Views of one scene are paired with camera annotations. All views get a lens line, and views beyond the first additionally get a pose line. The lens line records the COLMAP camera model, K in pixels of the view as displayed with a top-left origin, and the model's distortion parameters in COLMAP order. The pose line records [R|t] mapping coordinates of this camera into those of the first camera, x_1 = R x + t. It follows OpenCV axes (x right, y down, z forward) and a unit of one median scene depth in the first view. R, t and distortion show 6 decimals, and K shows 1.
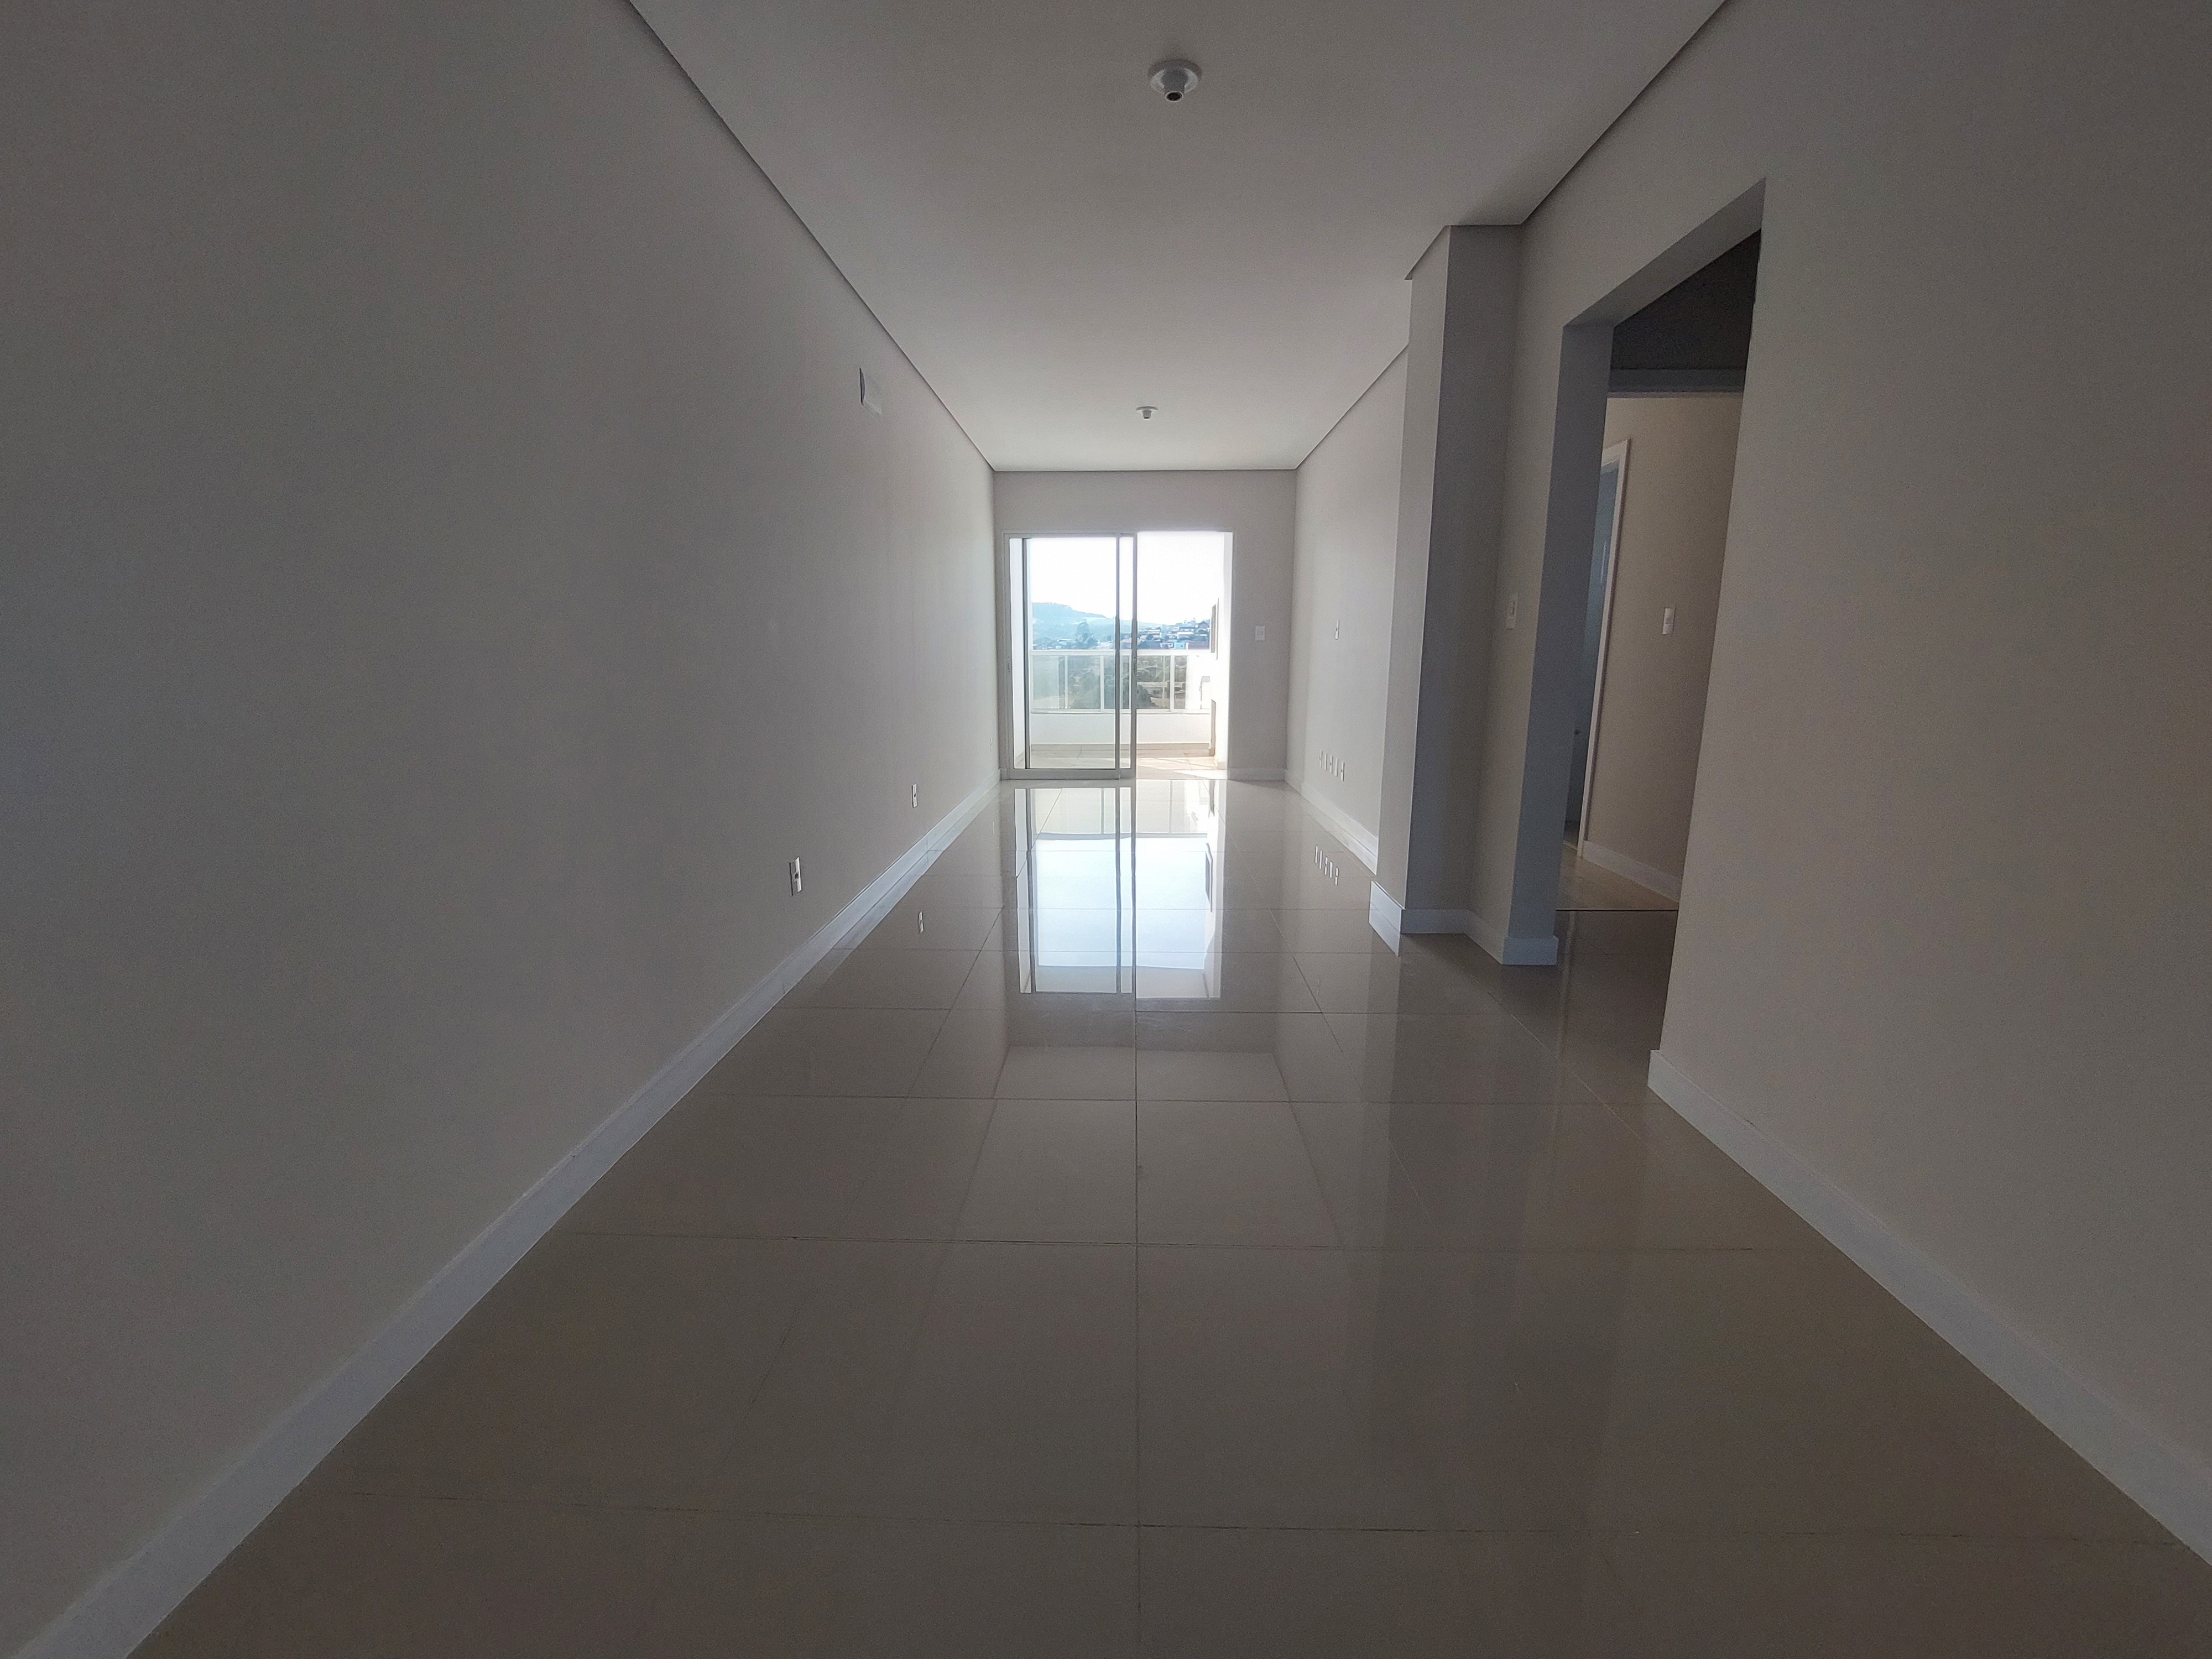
lens RADIAL K [[925.5, 0, 1106.6], [0, 925.5, 835.7], [0, 0, 1]] dist [-0.000215, -0.000155]
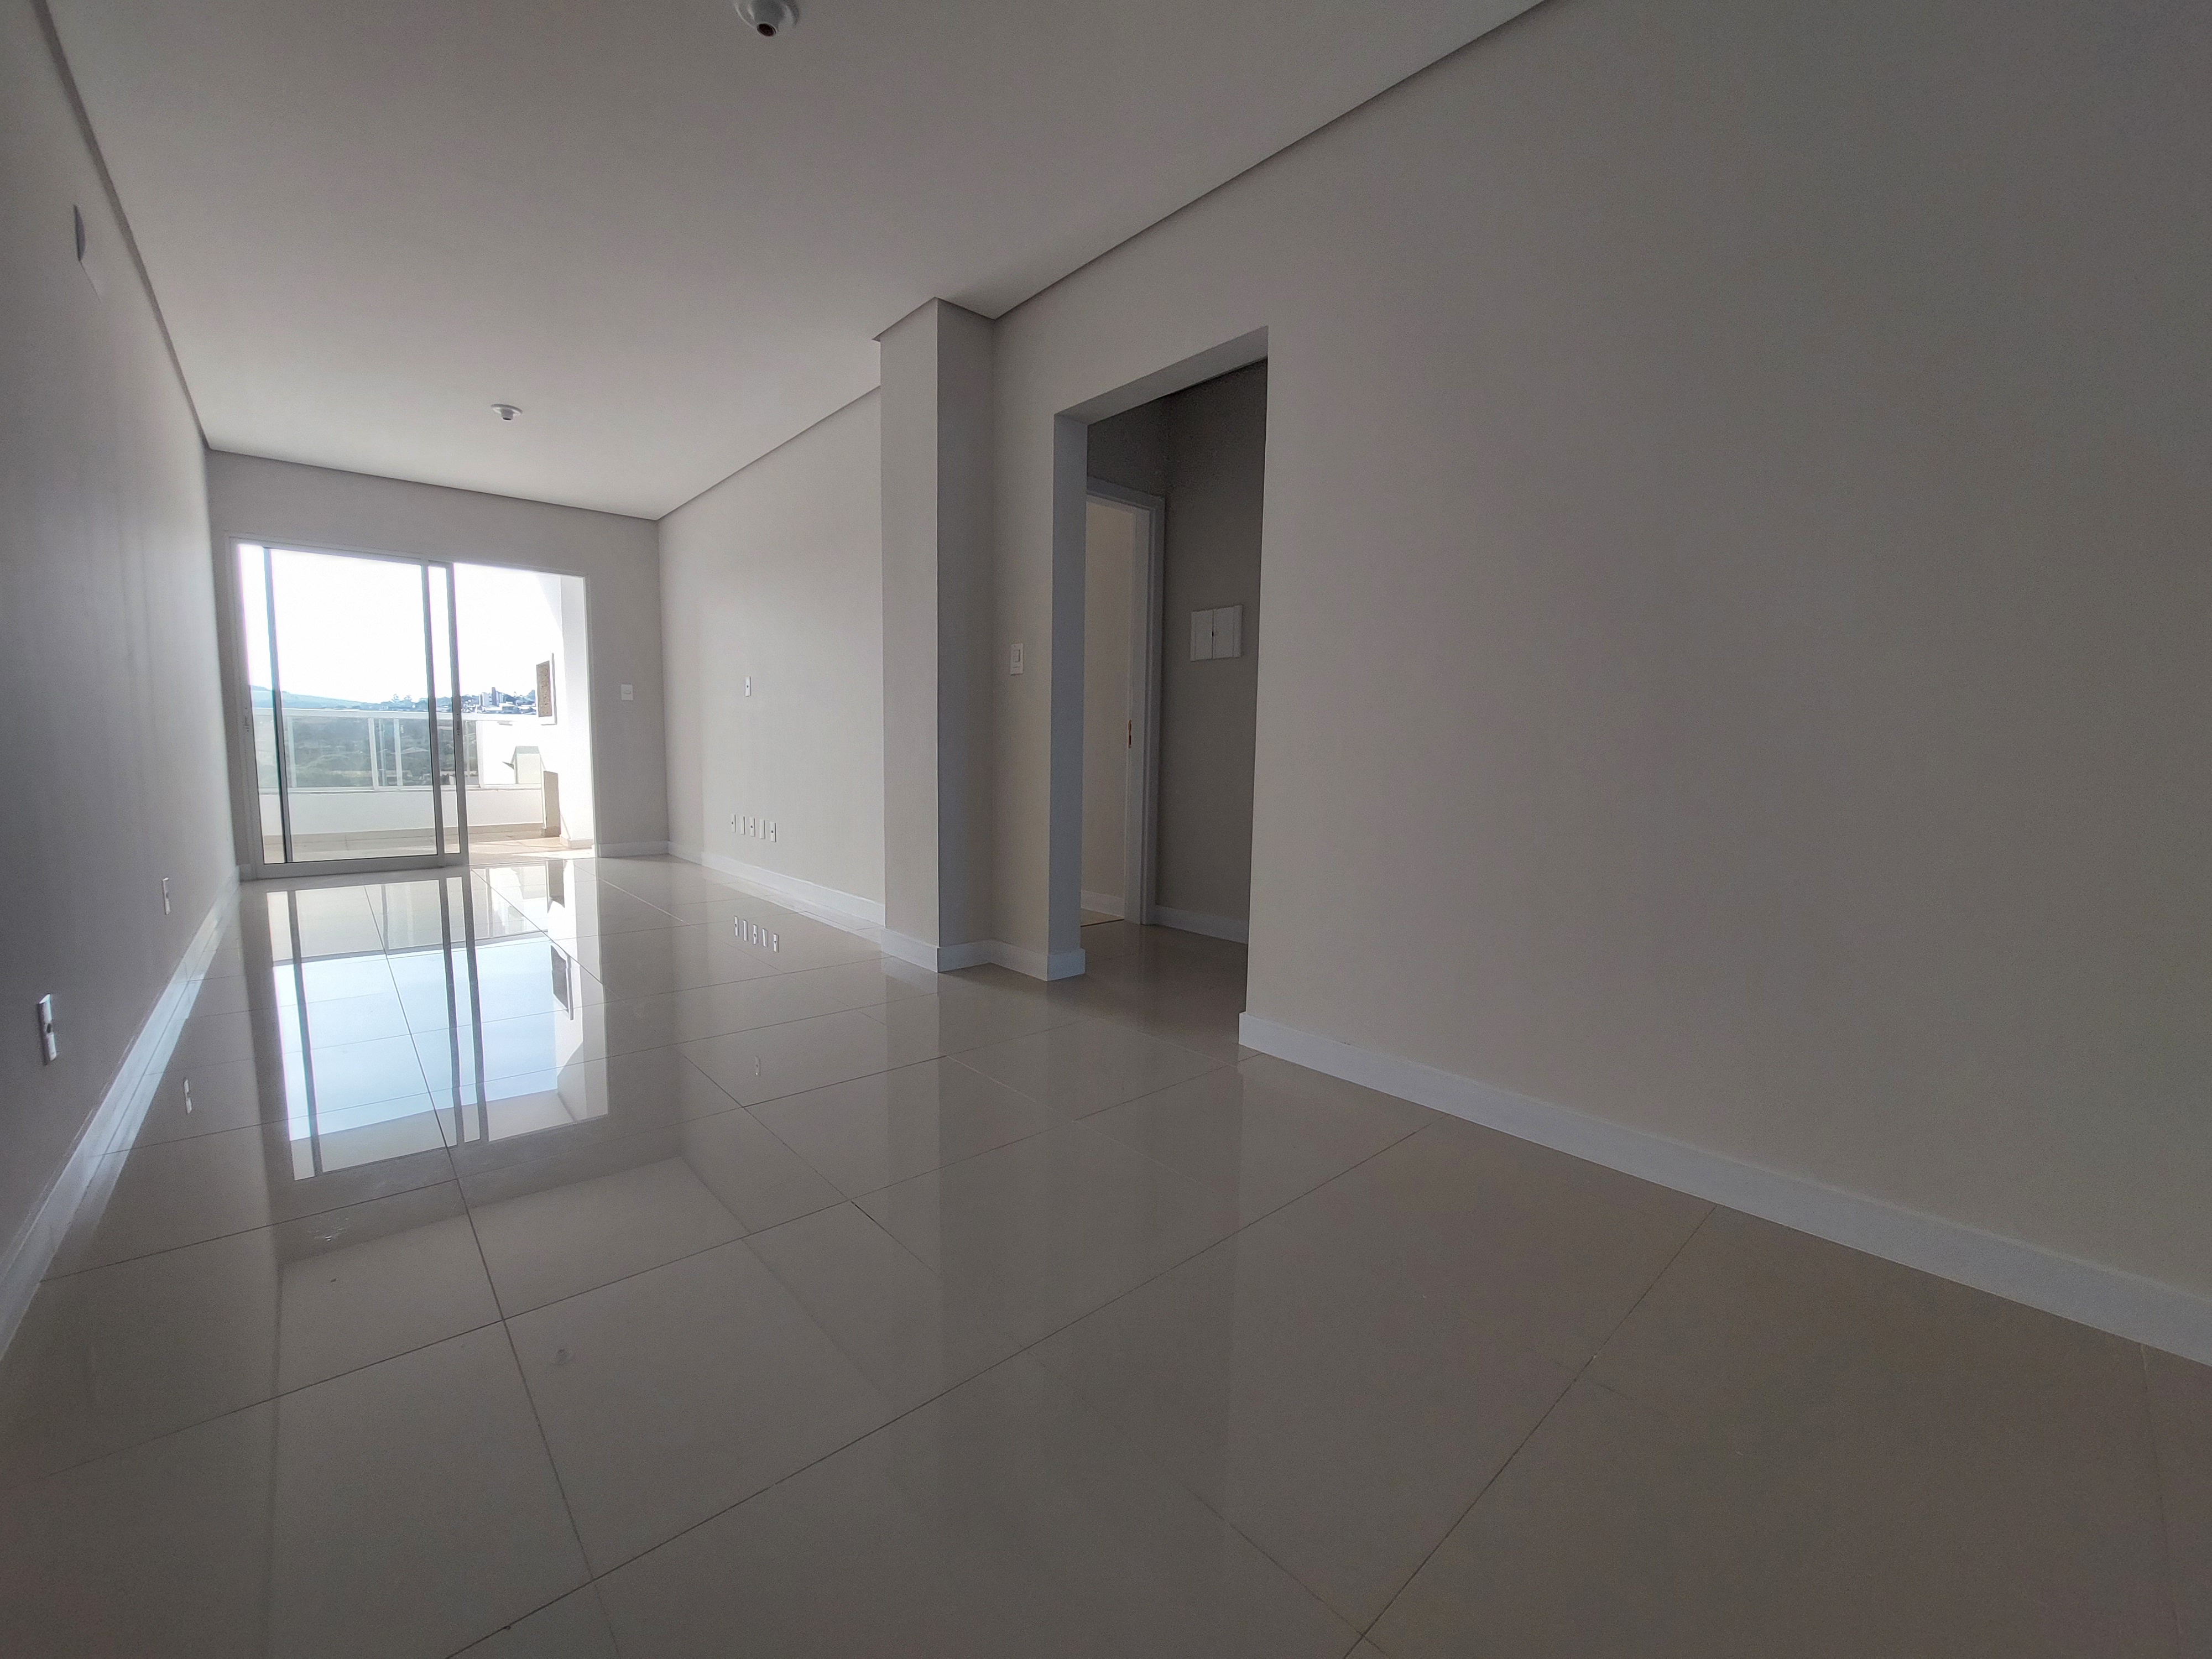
lens RADIAL K [[887.8, 0, 1114.5], [0, 887.8, 840.5], [0, 0, 1]] dist [-0.016089, -0.000048]
pose [[0.728253, -0.061535, 0.682541, -0.083077], [0.116926, 0.992514, -0.035277, 0.009061], [-0.675260, 0.105497, 0.729996, 0.070450]]
